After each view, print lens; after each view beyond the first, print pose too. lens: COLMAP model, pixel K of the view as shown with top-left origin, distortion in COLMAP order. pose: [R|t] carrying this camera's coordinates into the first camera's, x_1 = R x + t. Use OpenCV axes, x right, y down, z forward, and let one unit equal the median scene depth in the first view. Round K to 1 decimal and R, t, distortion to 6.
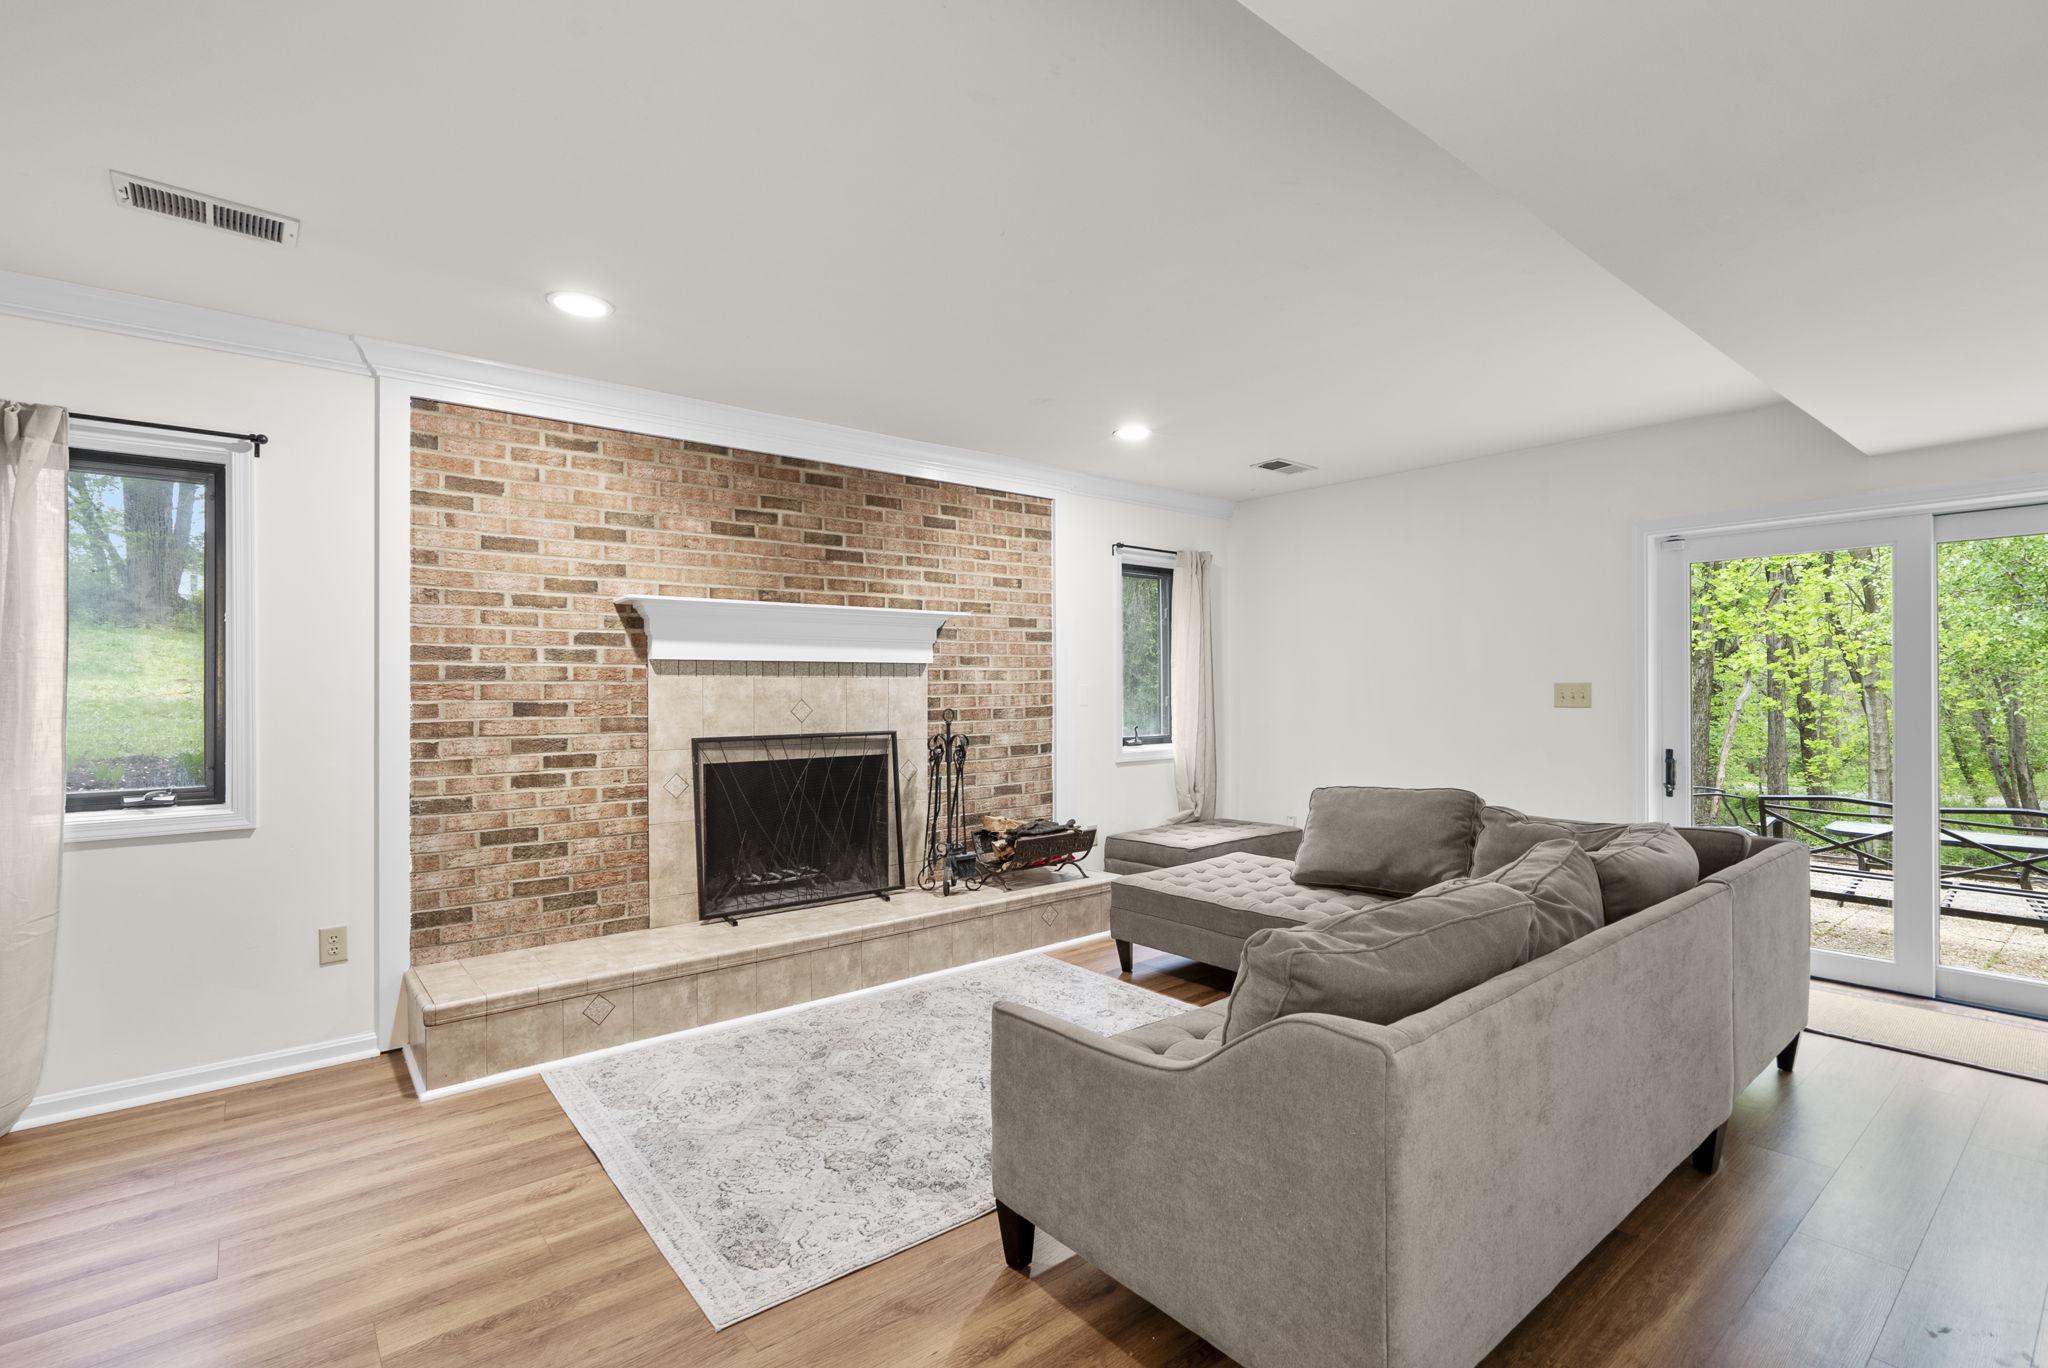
lens RADIAL K [[917.5, 0, 1024.0], [0, 917.5, 684.0], [0, 0, 1]] dist [-0.002868, 0.006472]
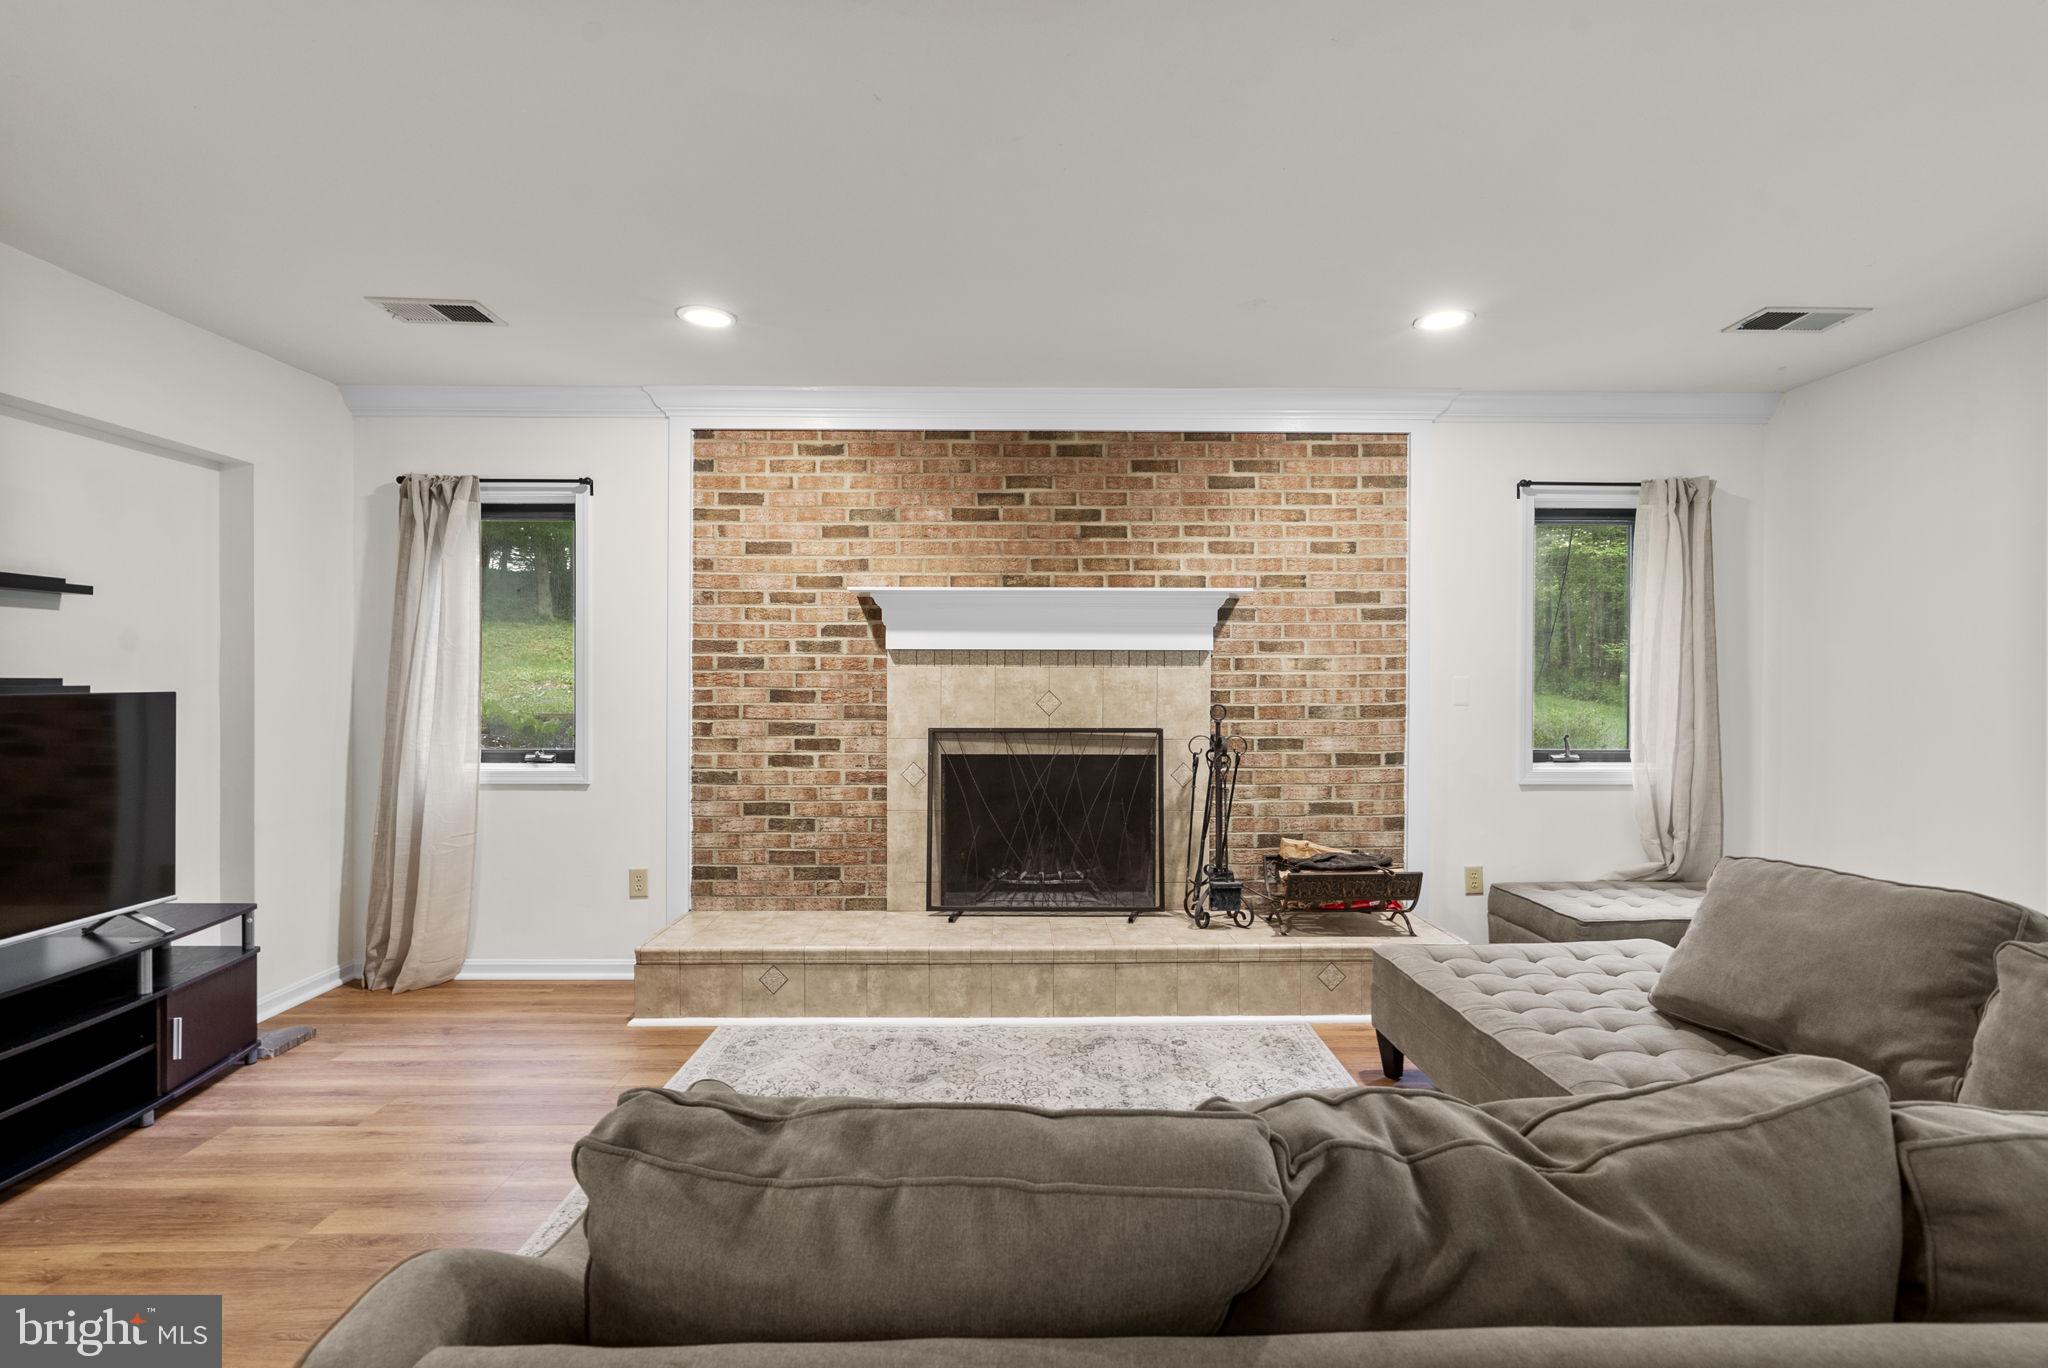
lens RADIAL K [[917.5, 0, 1024.0], [0, 917.5, 684.0], [0, 0, 1]] dist [-0.002868, 0.006472]
pose [[0.794037, 0.011844, -0.607754, 0.350792], [-0.004260, 0.999894, 0.013922, -0.003292], [0.607854, -0.008466, 0.794004, 0.287397]]
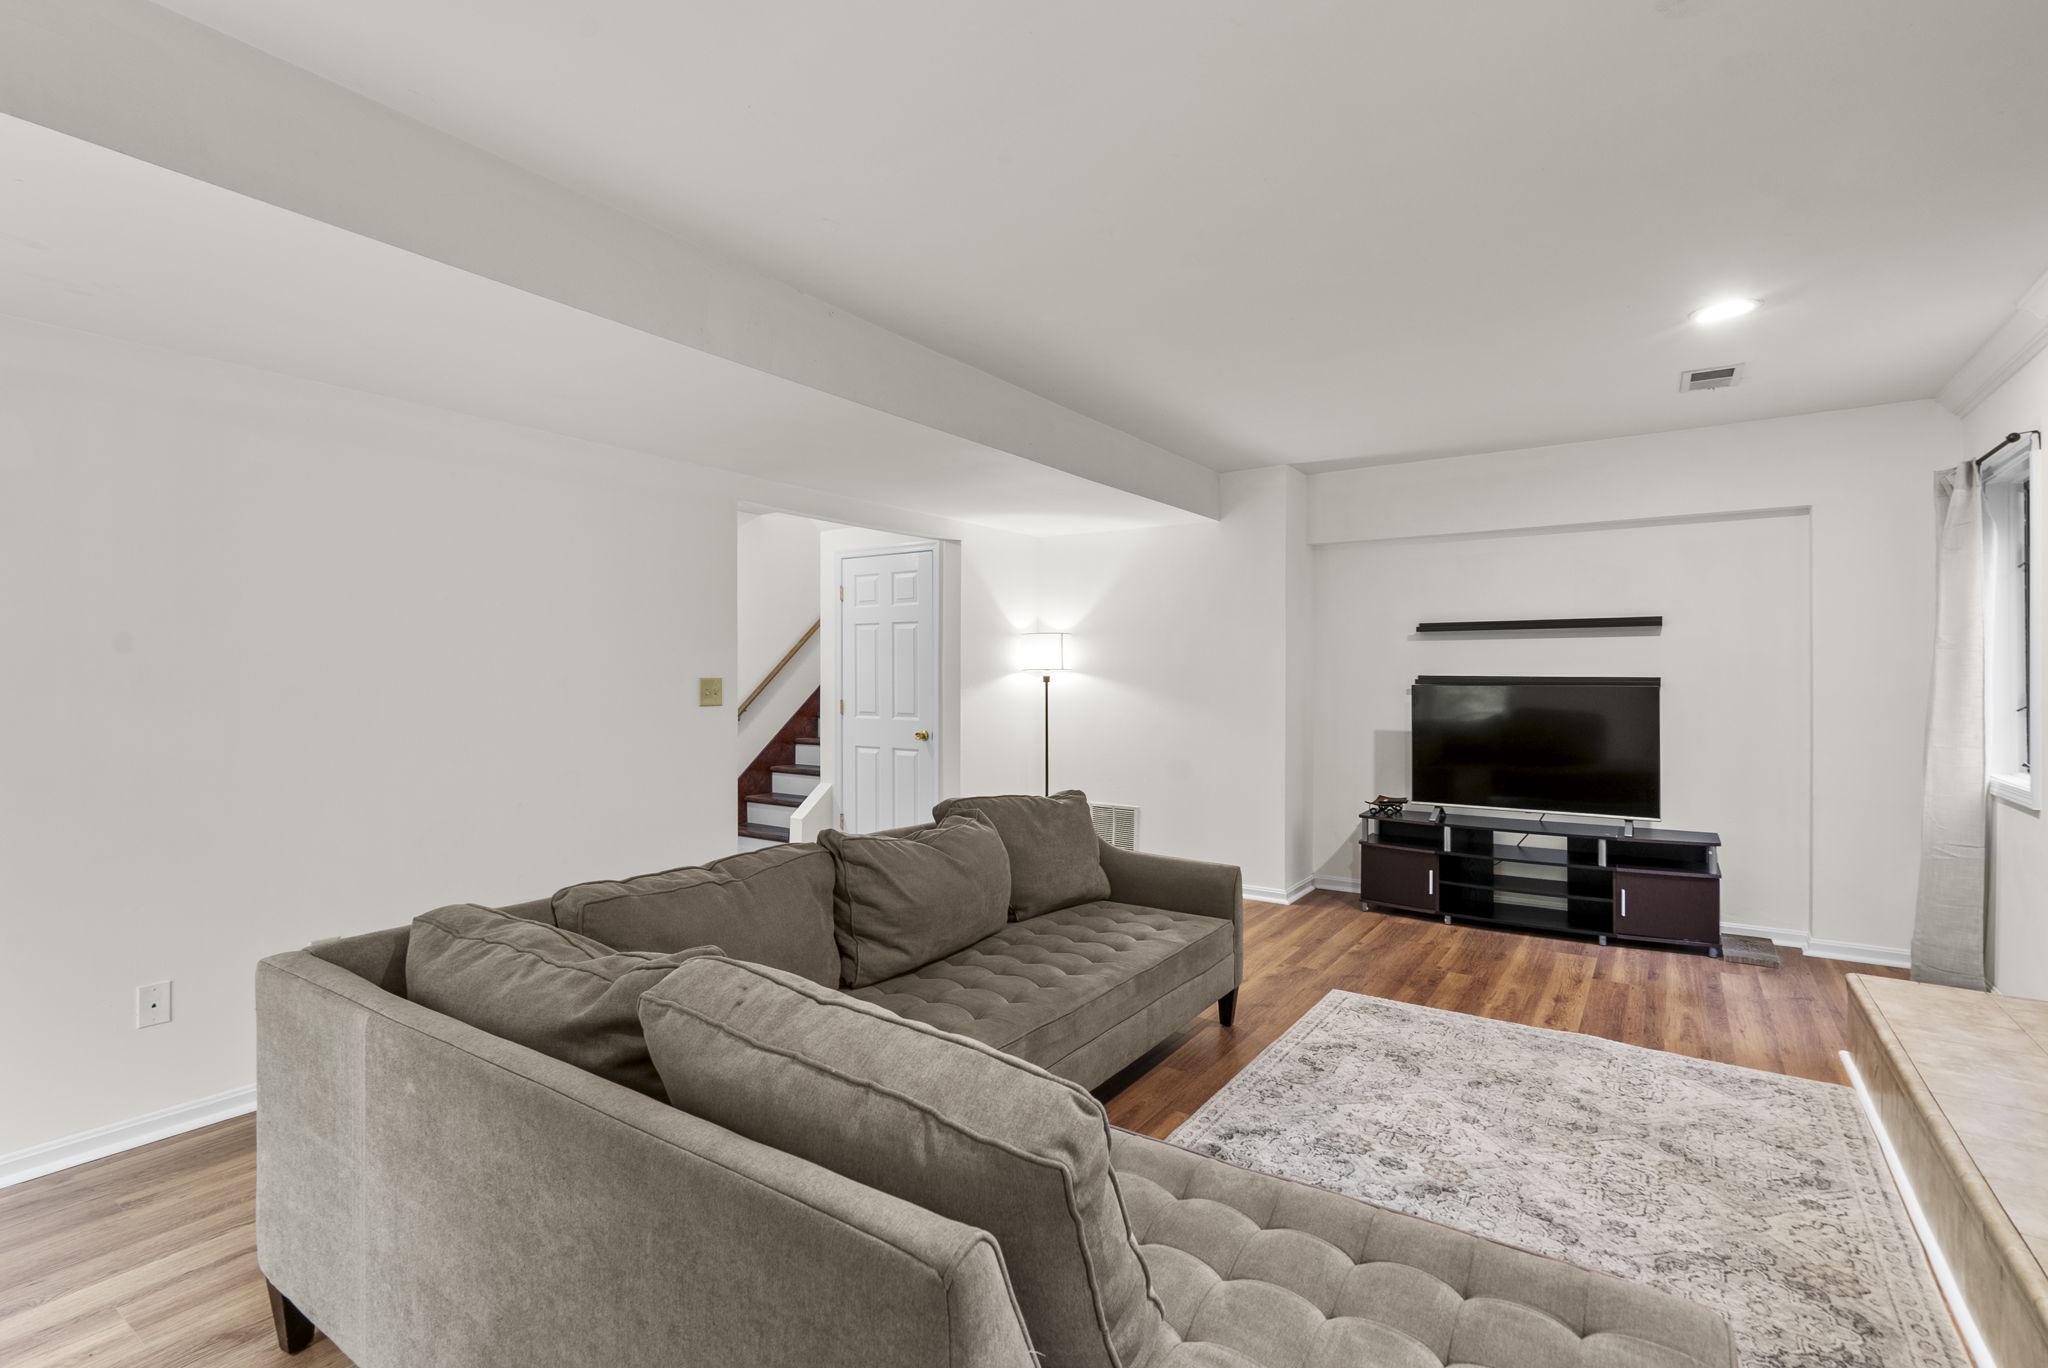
lens RADIAL K [[962.5, 0, 1024.0], [0, 962.5, 684.0], [0, 0, 1]] dist [-0.000992, 0.000007]
pose [[-0.959506, 0.006148, -0.281622, 0.446654], [0.005695, 0.999981, 0.002426, 0.006063], [0.281631, 0.000724, -0.959522, 1.380458]]
